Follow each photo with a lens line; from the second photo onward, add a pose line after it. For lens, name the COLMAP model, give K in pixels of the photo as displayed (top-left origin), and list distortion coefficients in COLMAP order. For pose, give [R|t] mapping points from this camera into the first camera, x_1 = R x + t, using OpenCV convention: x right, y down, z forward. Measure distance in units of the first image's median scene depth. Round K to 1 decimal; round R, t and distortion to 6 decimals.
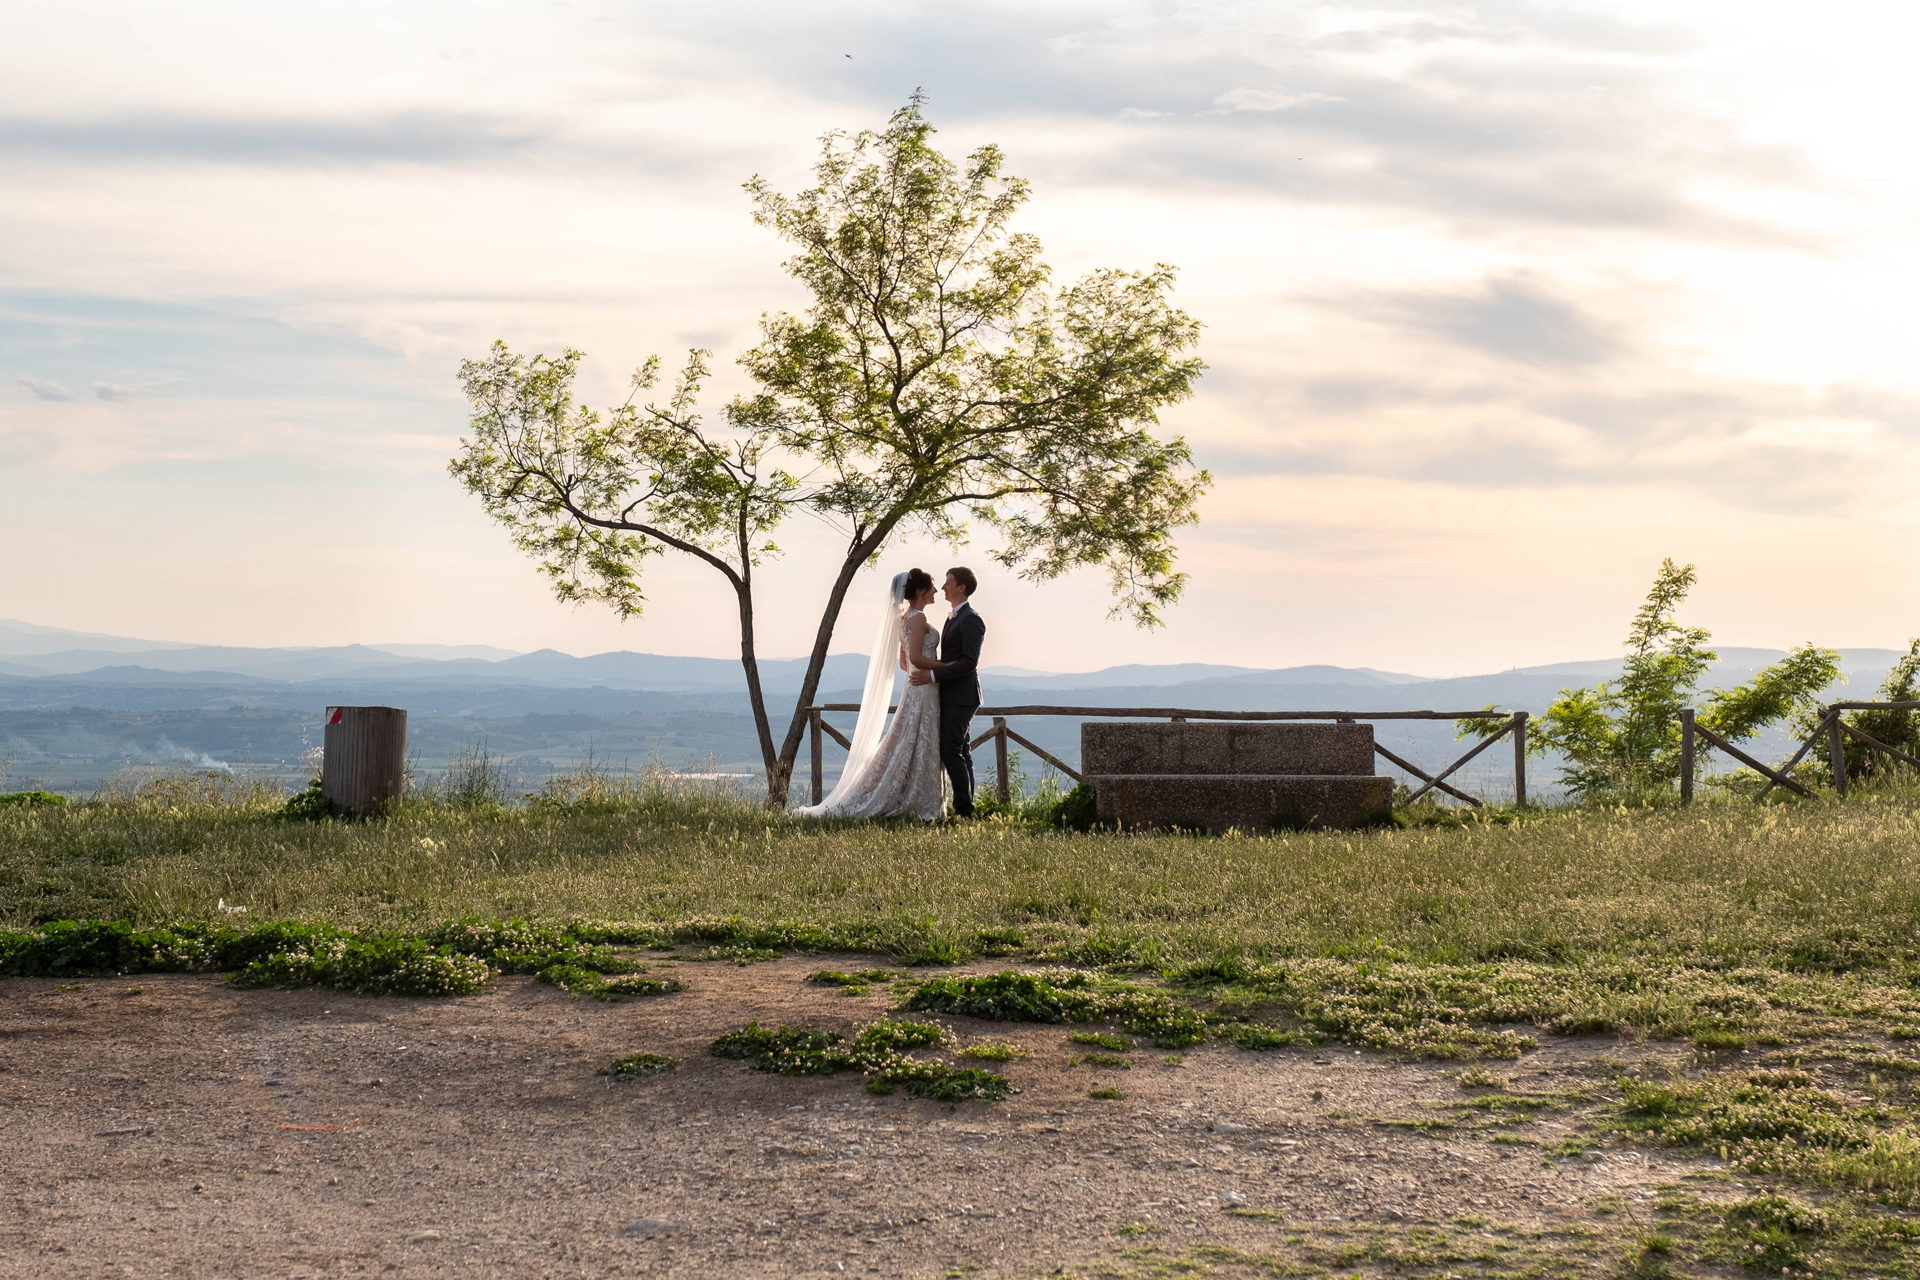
lens RADIAL K [[3580.6, 0, 960.5], [0, 3580.6, 637.4], [0, 0, 1]] dist [0.057571, 0.000000]
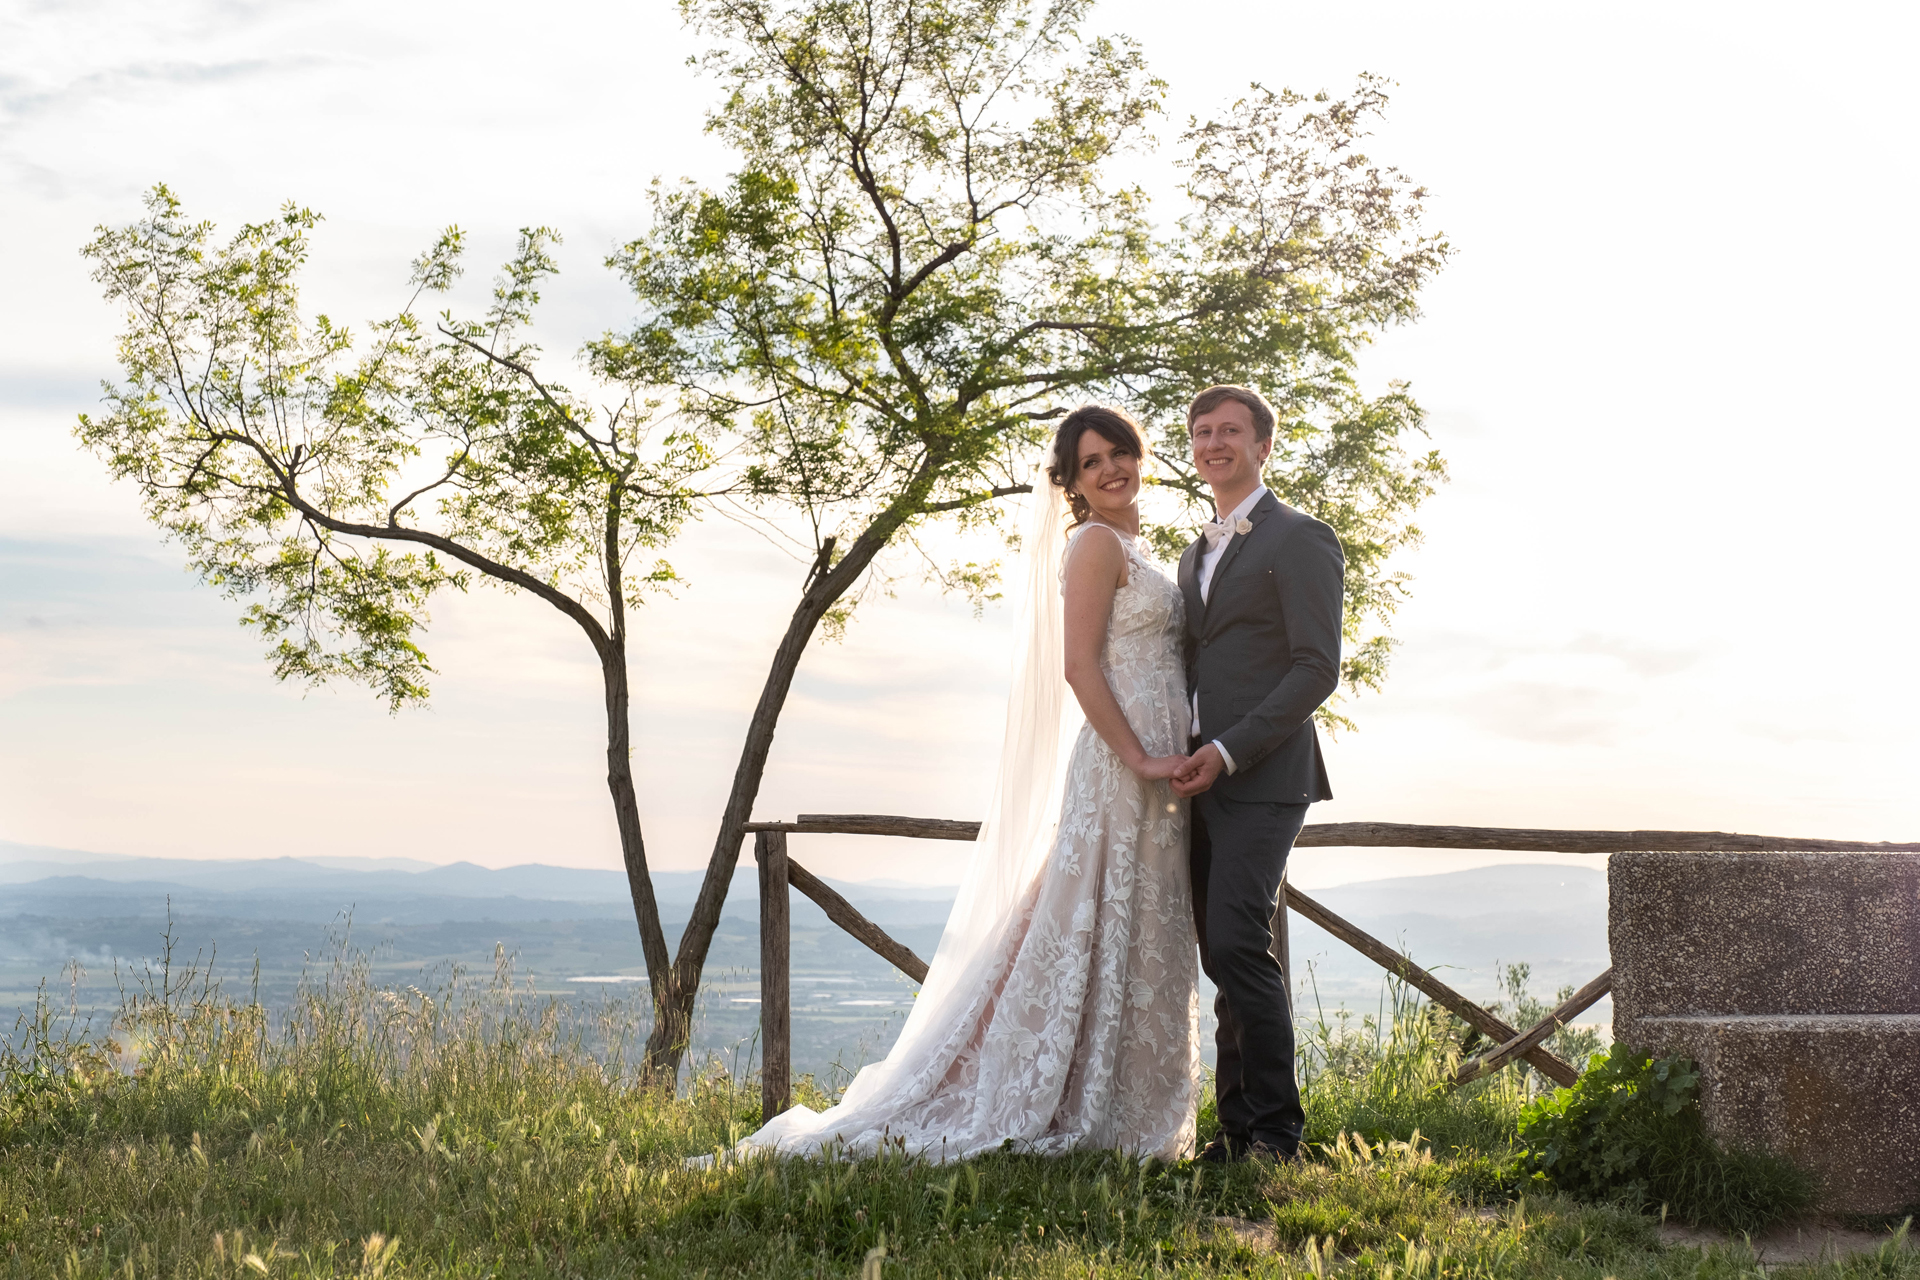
lens RADIAL K [[3264.6, 0, 997.2], [0, 3264.6, 638.4], [0, 0, 1]] dist [0.040241, 0.000000]
pose [[0.998900, 0.006098, 0.046492, -0.024831], [-0.003060, 0.997871, -0.065143, 0.016761], [-0.046790, 0.064929, 0.996792, 0.495774]]
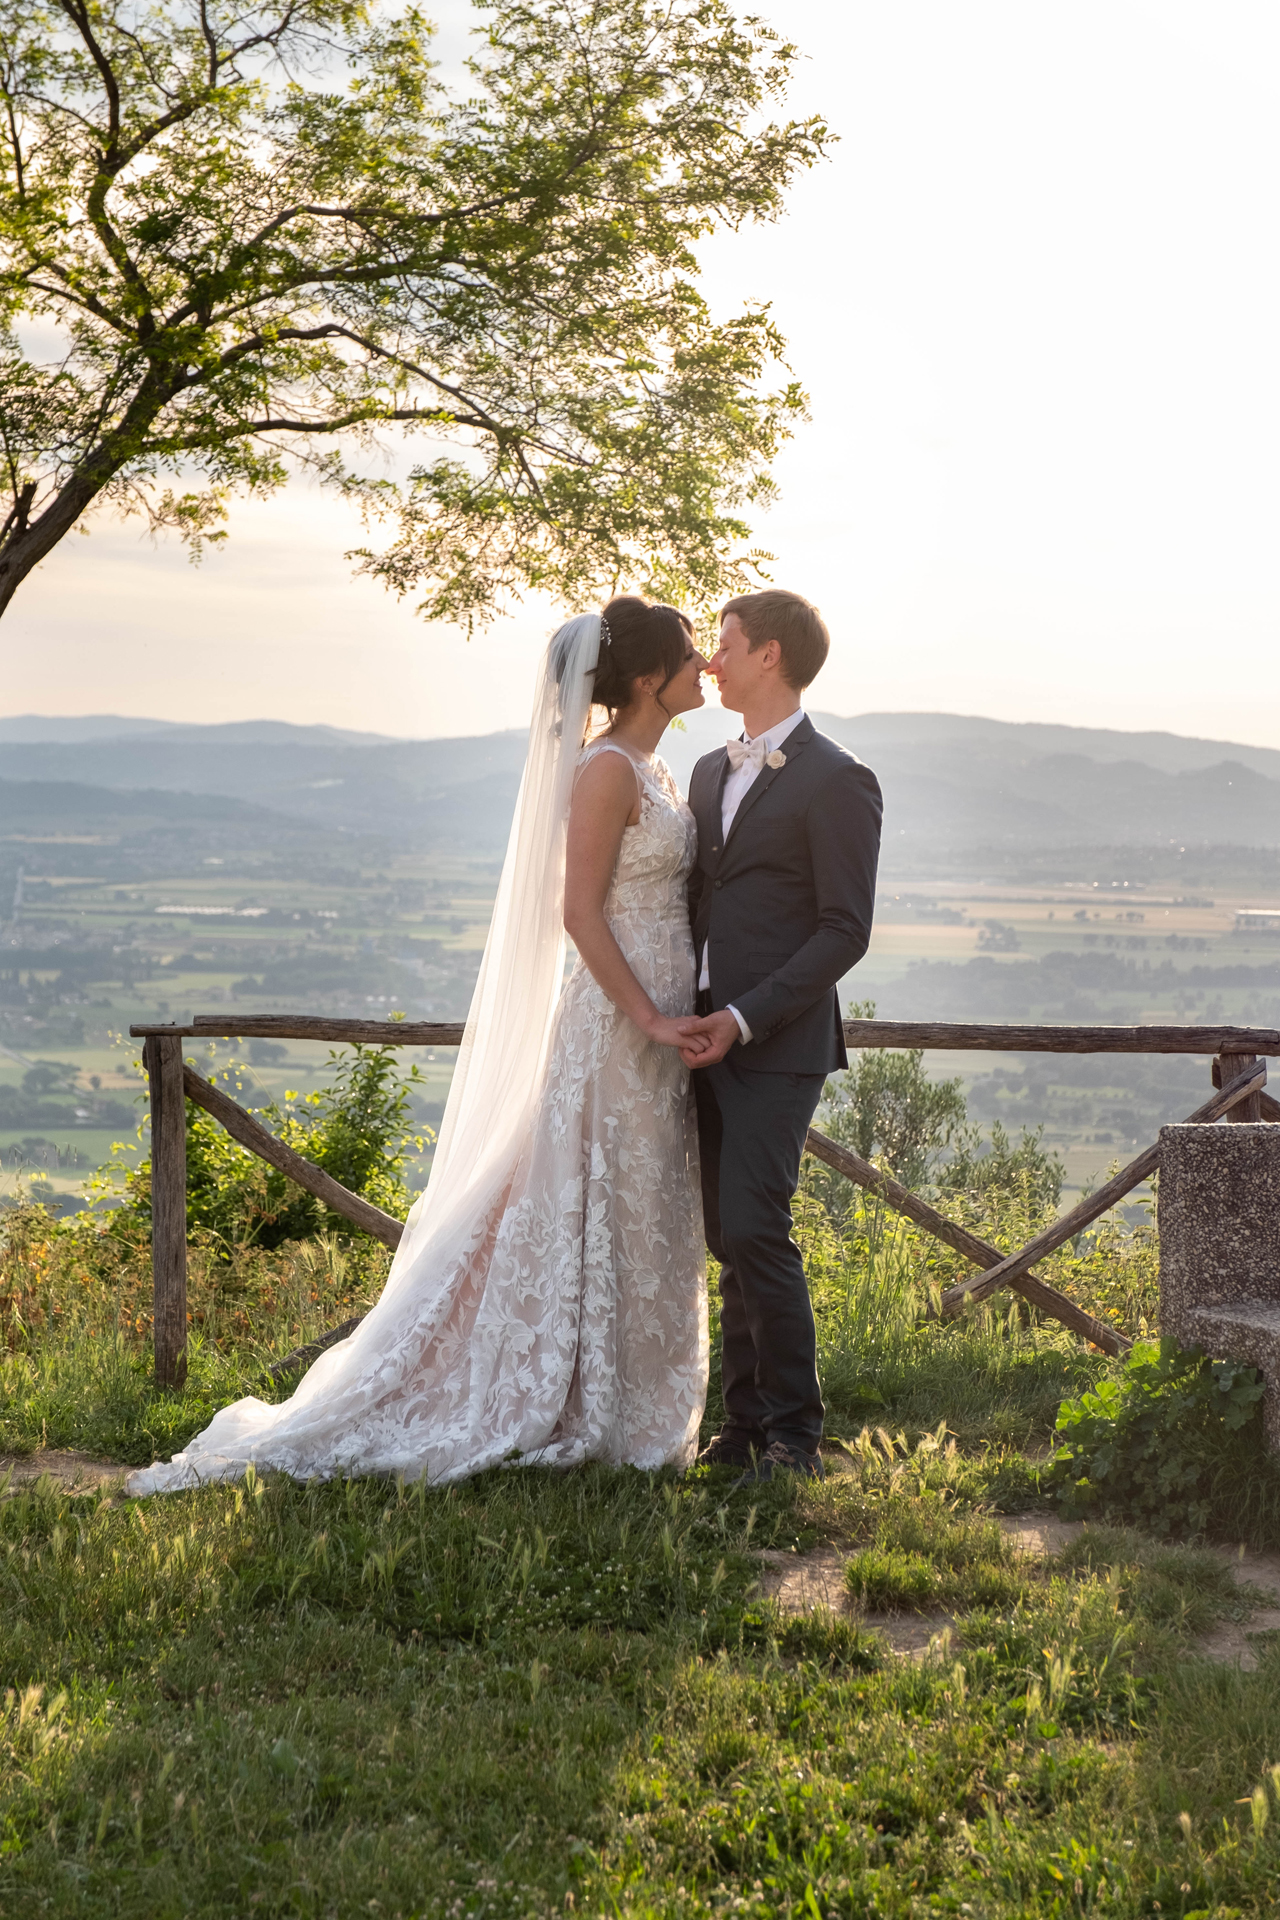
lens RADIAL K [[4462.0, 0, 645.9], [0, 4462.0, 967.0], [0, 0, 1]] dist [0.057916, 0.000000]
pose [[0.982874, 0.005511, 0.184196, -0.053348], [-0.017135, 0.997955, 0.061573, -0.007859], [-0.183480, -0.063675, 0.980959, 0.453977]]
